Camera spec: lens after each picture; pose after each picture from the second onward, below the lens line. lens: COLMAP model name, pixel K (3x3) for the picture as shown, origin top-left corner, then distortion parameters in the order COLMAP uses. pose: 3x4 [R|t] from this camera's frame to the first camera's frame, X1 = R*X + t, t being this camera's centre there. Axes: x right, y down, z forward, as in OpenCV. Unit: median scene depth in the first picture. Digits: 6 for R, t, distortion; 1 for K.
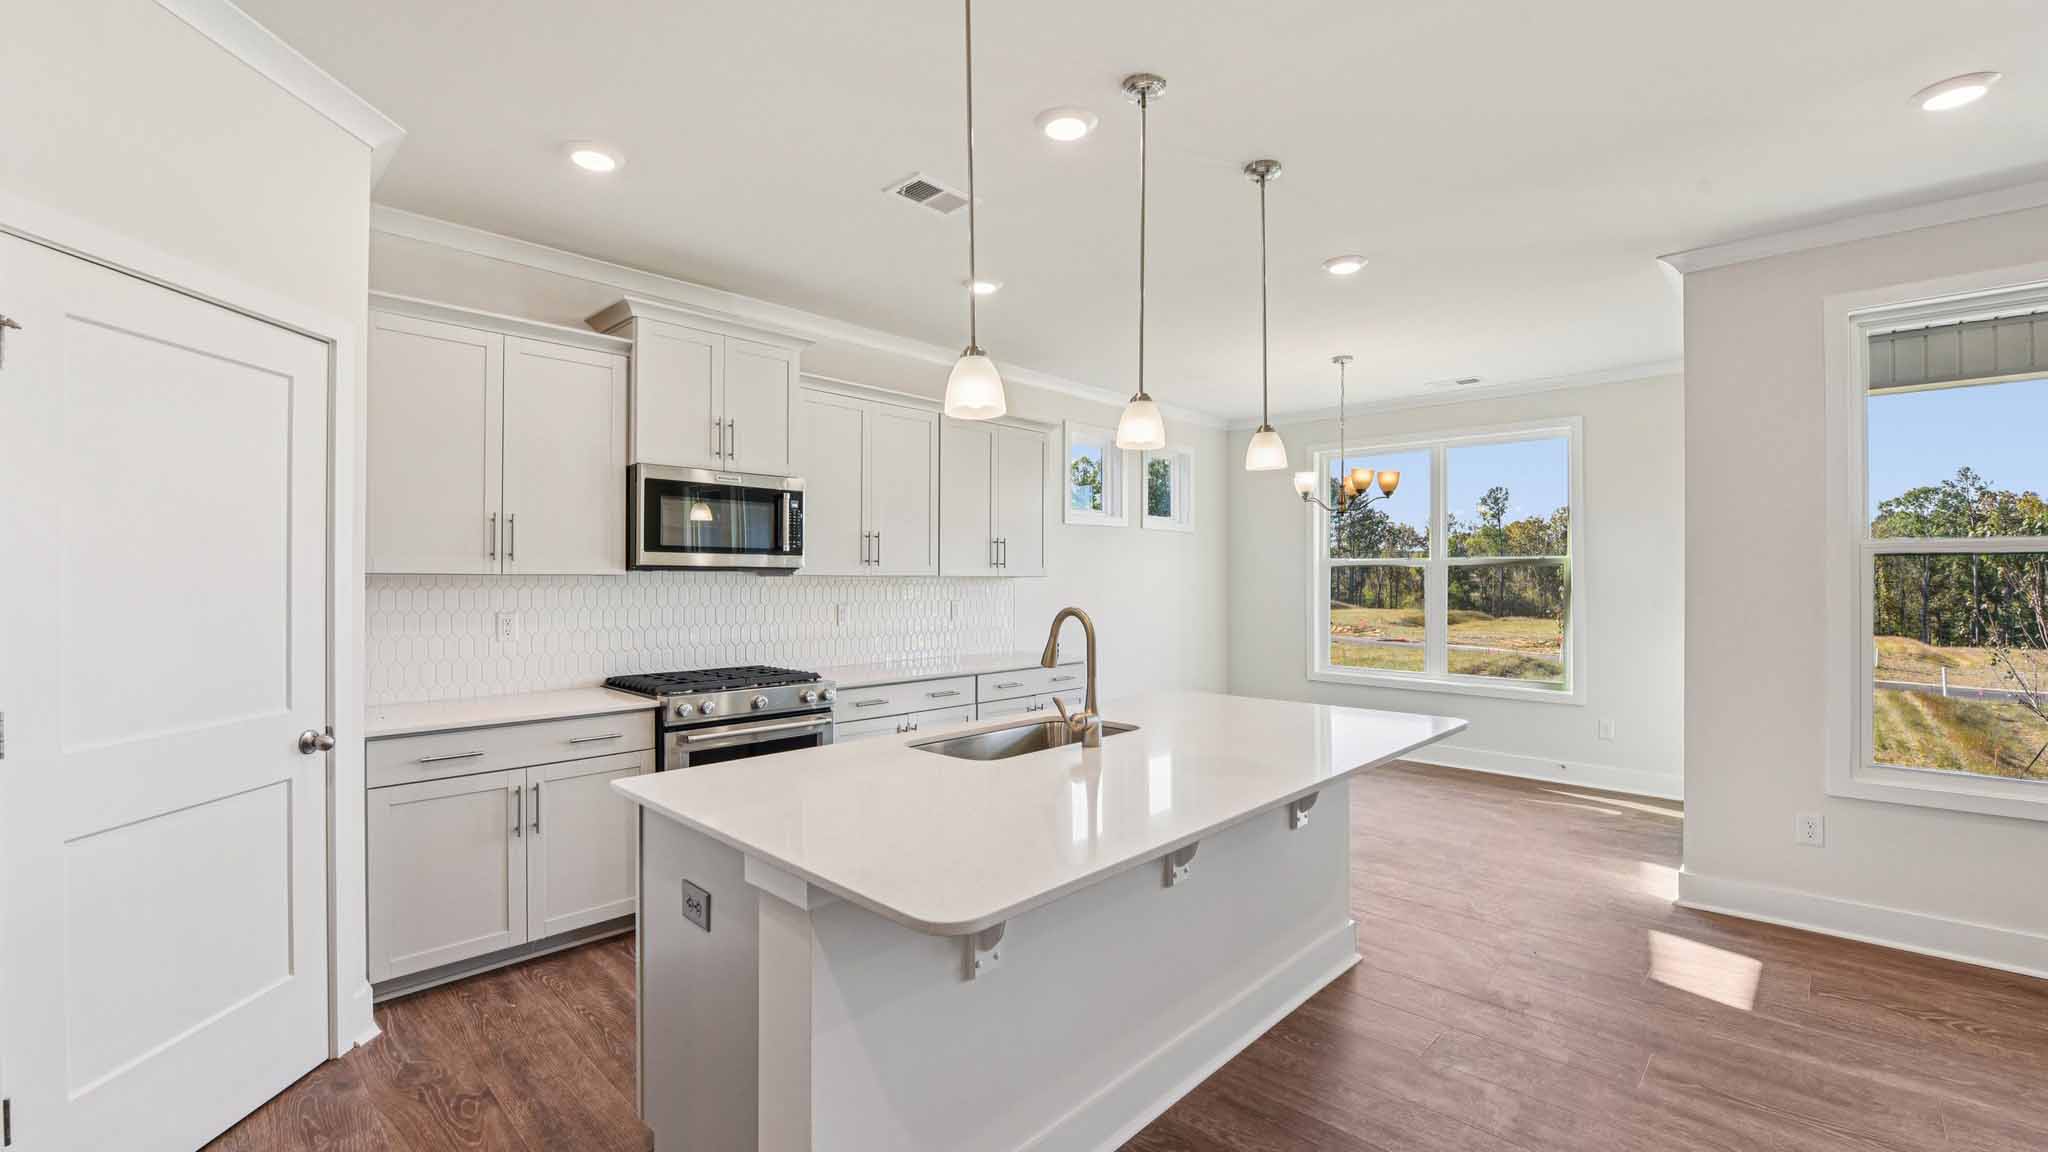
lens RADIAL K [[848.6, 0, 1043.4], [0, 848.6, 572.9], [0, 0, 1]] dist [-0.014085, -0.002226]
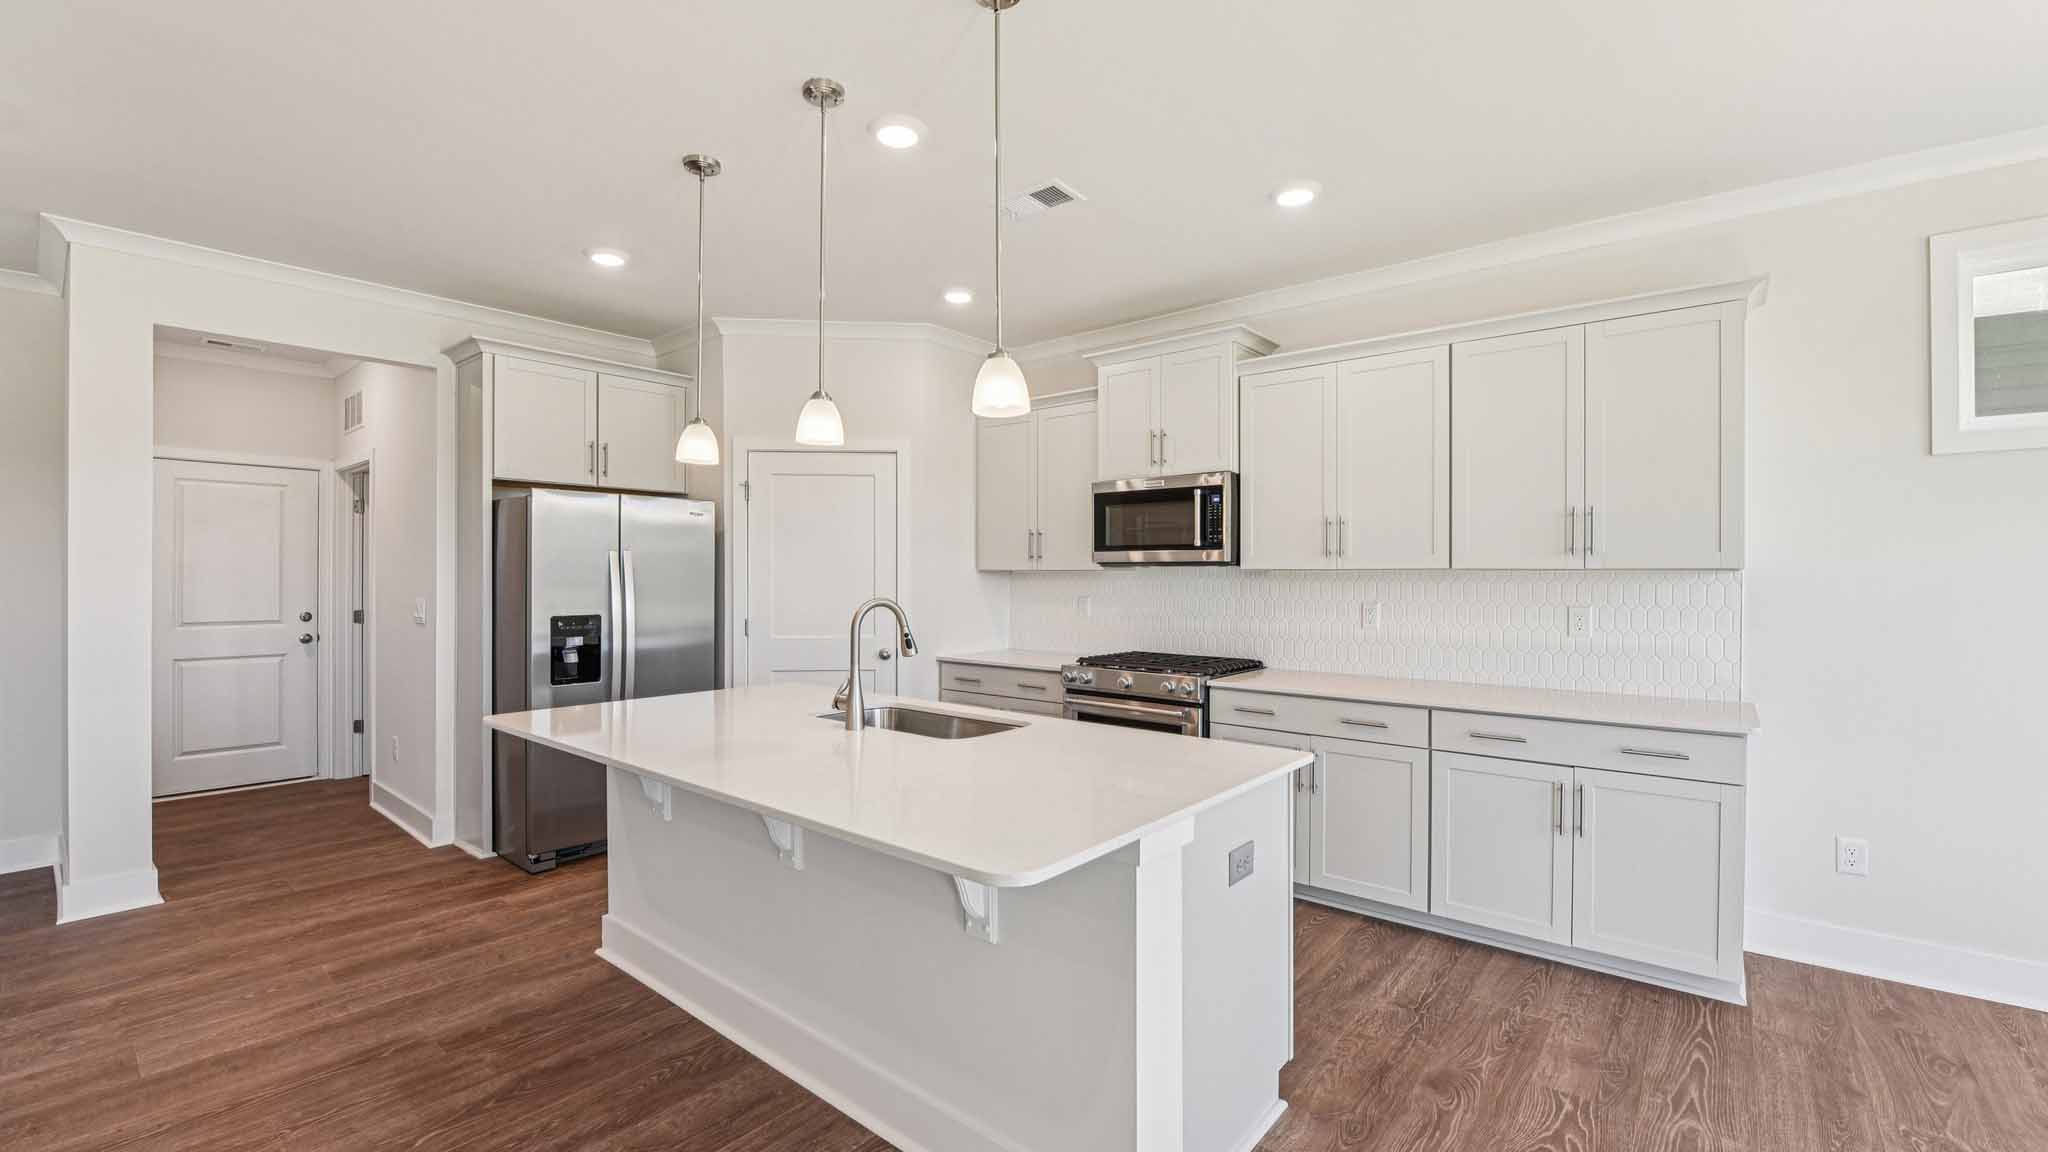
lens RADIAL K [[848.6, 0, 1016.3], [0, 848.6, 583.1], [0, 0, 1]] dist [-0.014085, -0.002226]
pose [[0.056999, 0.011869, -0.998304, 0.737725], [0.006498, 0.999904, 0.012259, 0.005327], [0.998353, -0.007186, 0.056917, 0.750343]]
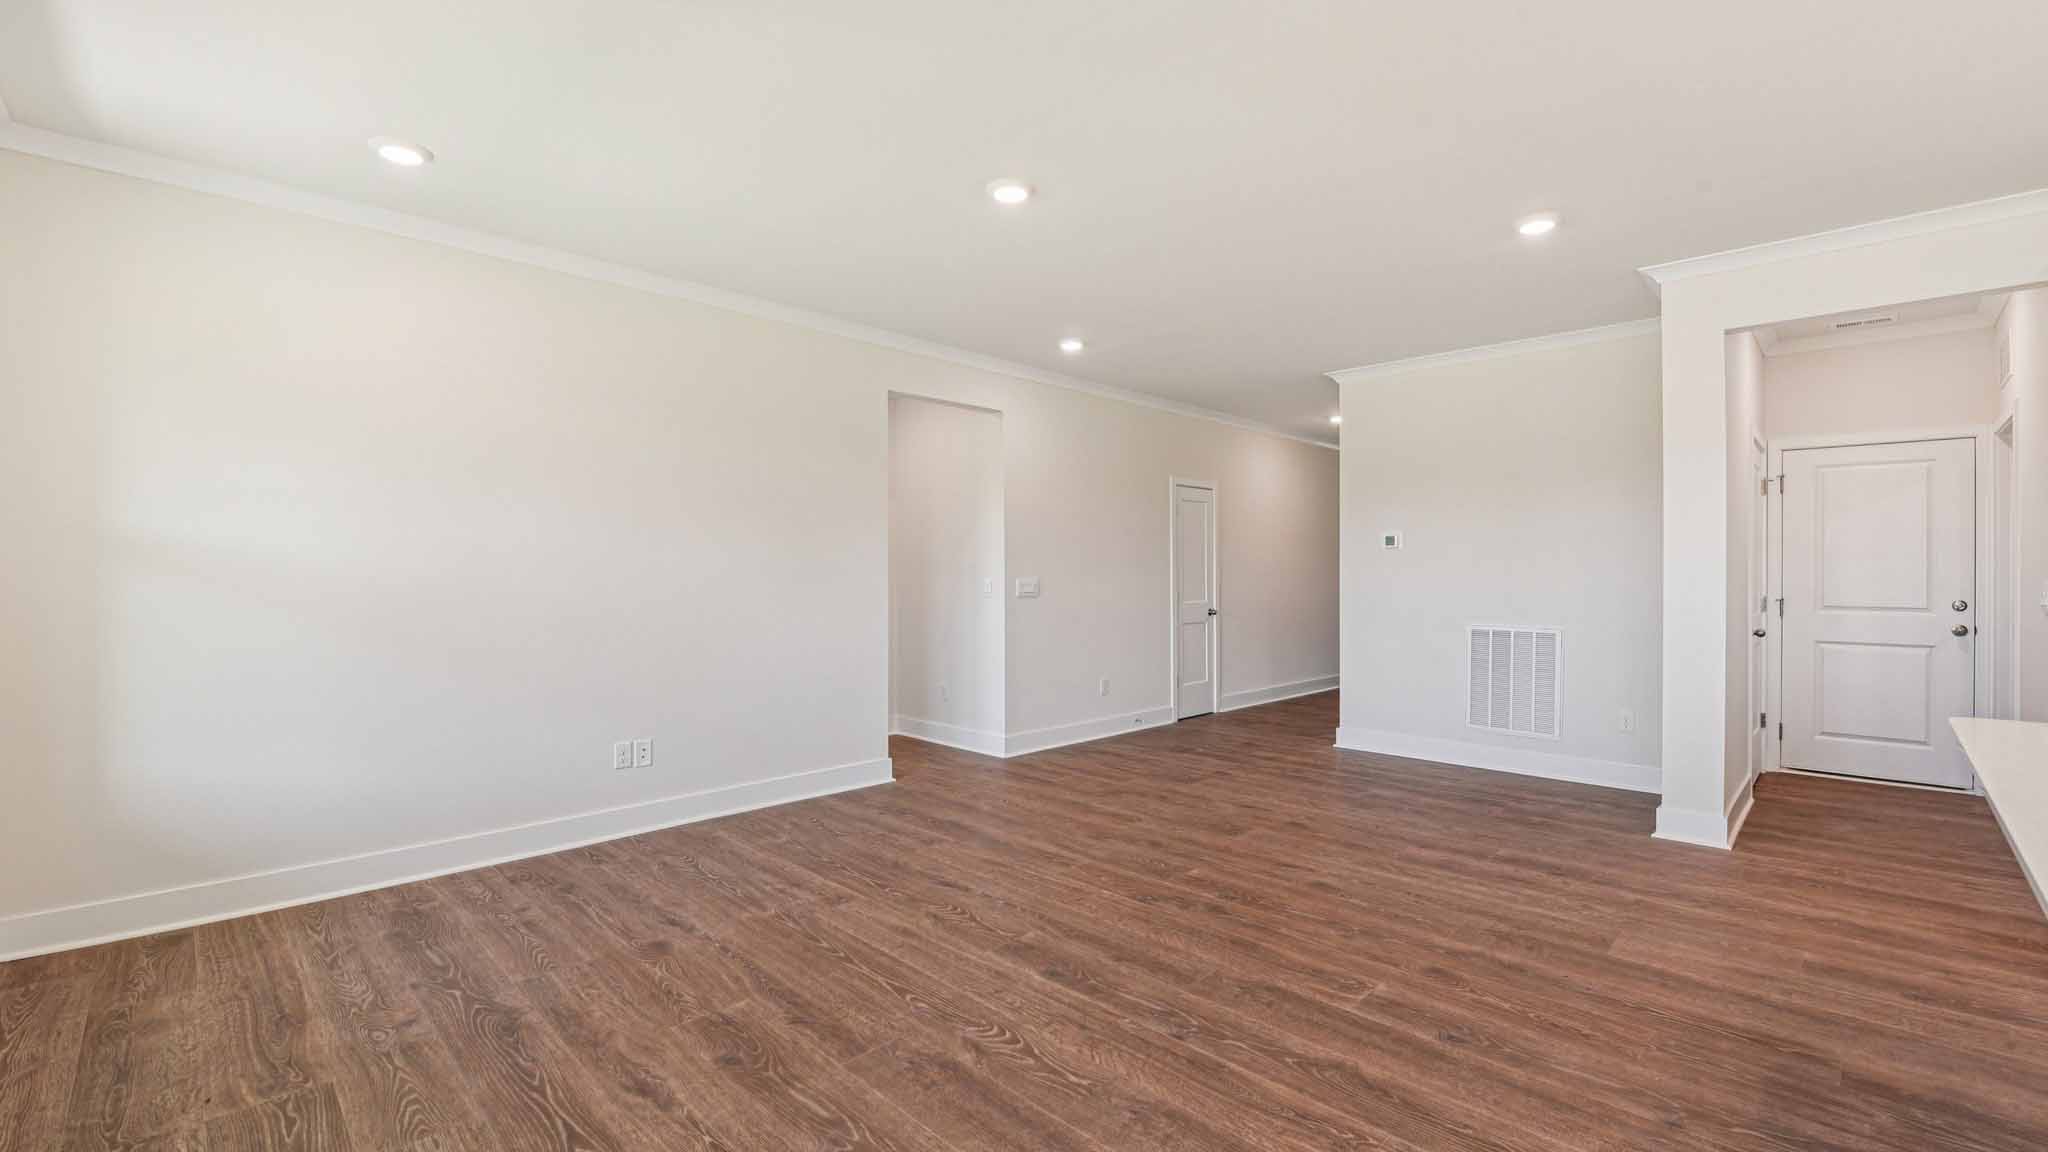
lens RADIAL K [[863.7, 0, 1031.9], [0, 863.7, 577.5], [0, 0, 1]] dist [-0.015741, -0.001994]
pose [[-0.999711, 0.000334, 0.024053, 0.596721], [0.000218, 0.999988, -0.004802, 0.036351], [-0.024054, -0.004796, -0.999699, 0.924296]]
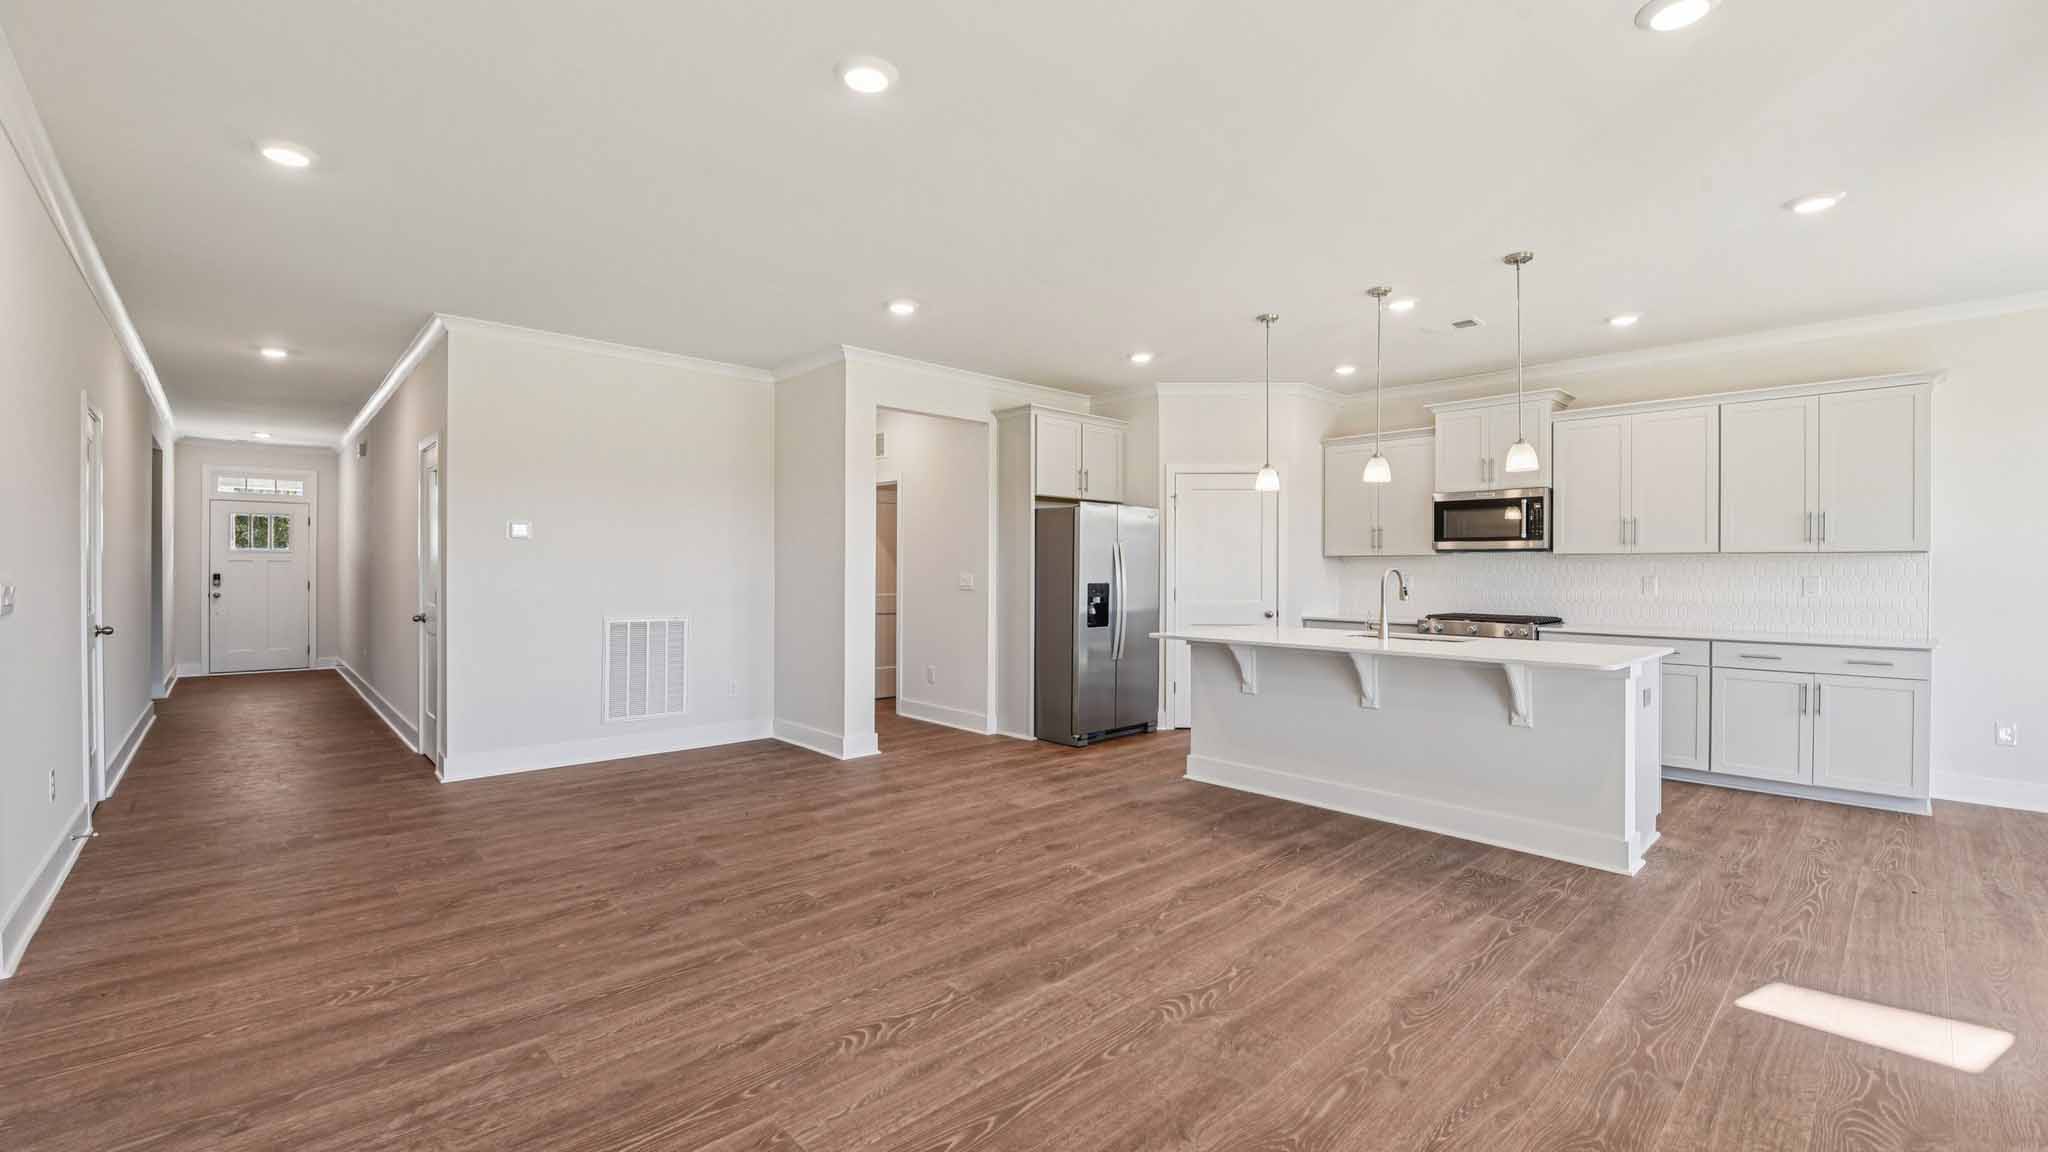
lens RADIAL K [[848.6, 0, 1016.0], [0, 848.6, 578.7], [0, 0, 1]] dist [-0.014085, -0.002226]
pose [[-0.063653, 0.010205, -0.997920, 1.314128], [0.004386, 0.999941, 0.009946, 0.029498], [0.997962, -0.003744, -0.063694, 0.196352]]
